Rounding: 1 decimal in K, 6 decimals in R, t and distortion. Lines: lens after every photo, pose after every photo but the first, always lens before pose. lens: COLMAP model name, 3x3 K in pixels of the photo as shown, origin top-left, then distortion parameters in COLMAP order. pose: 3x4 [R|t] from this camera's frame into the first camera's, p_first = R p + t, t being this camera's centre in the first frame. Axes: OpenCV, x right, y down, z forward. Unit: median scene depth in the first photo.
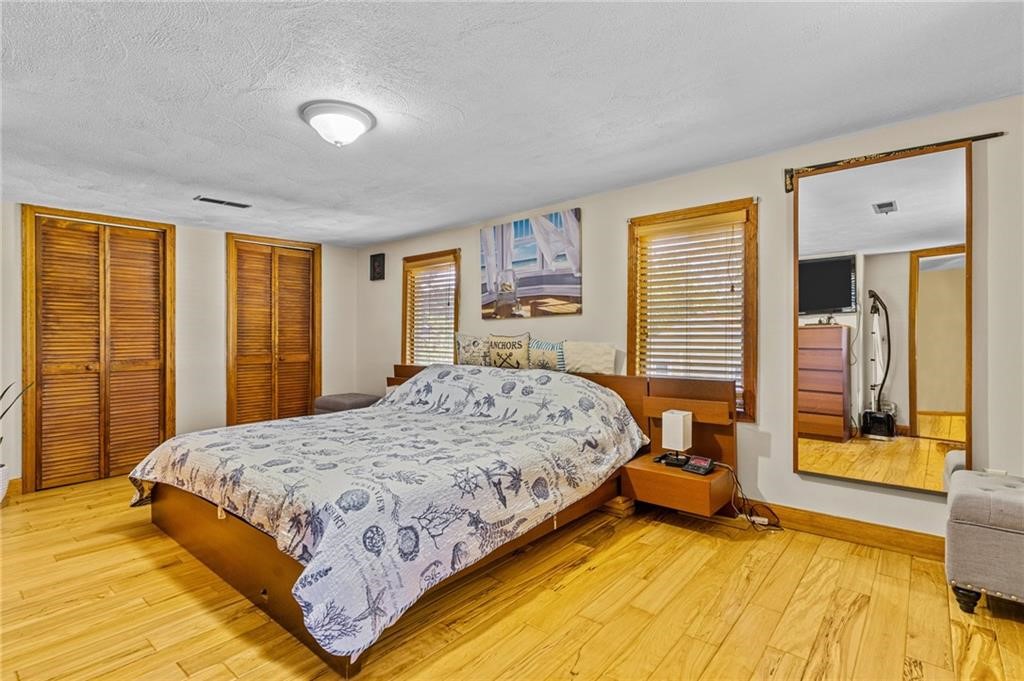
lens RADIAL K [[501.9, 0, 512.7], [0, 501.9, 333.8], [0, 0, 1]] dist [0.001609, 0.000327]
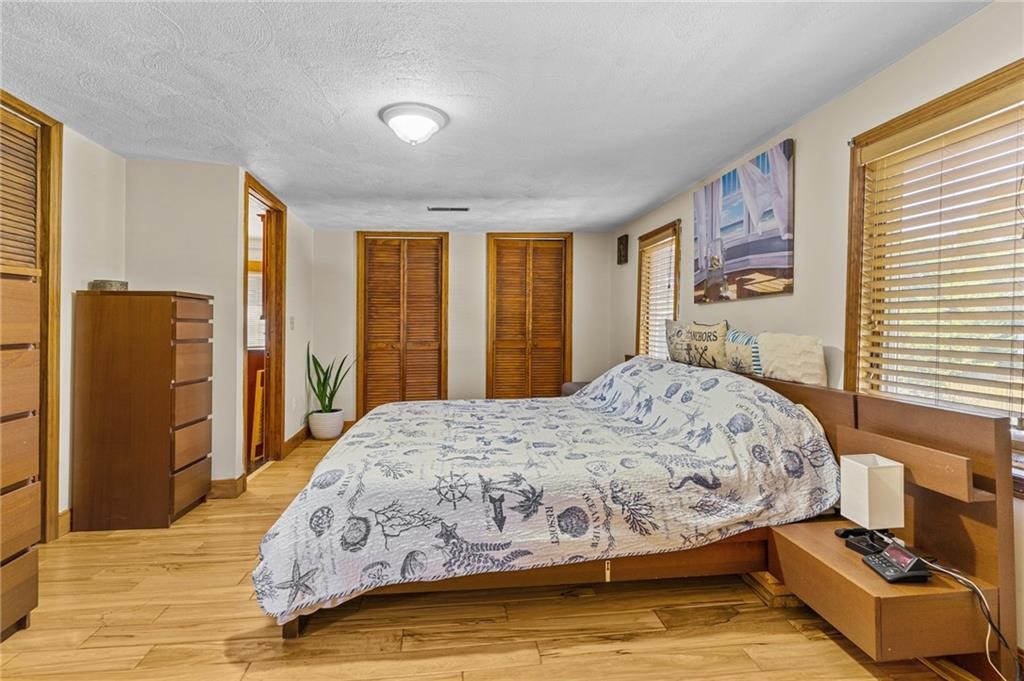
lens RADIAL K [[512.8, 0, 506.9], [0, 512.8, 320.2], [0, 0, 1]] dist [0.000462, 0.000207]
pose [[0.722941, -0.000158, -0.690910, 0.365192], [0.001202, 0.999999, 0.001030, -0.004150], [0.690909, -0.001575, 0.722940, 0.241525]]
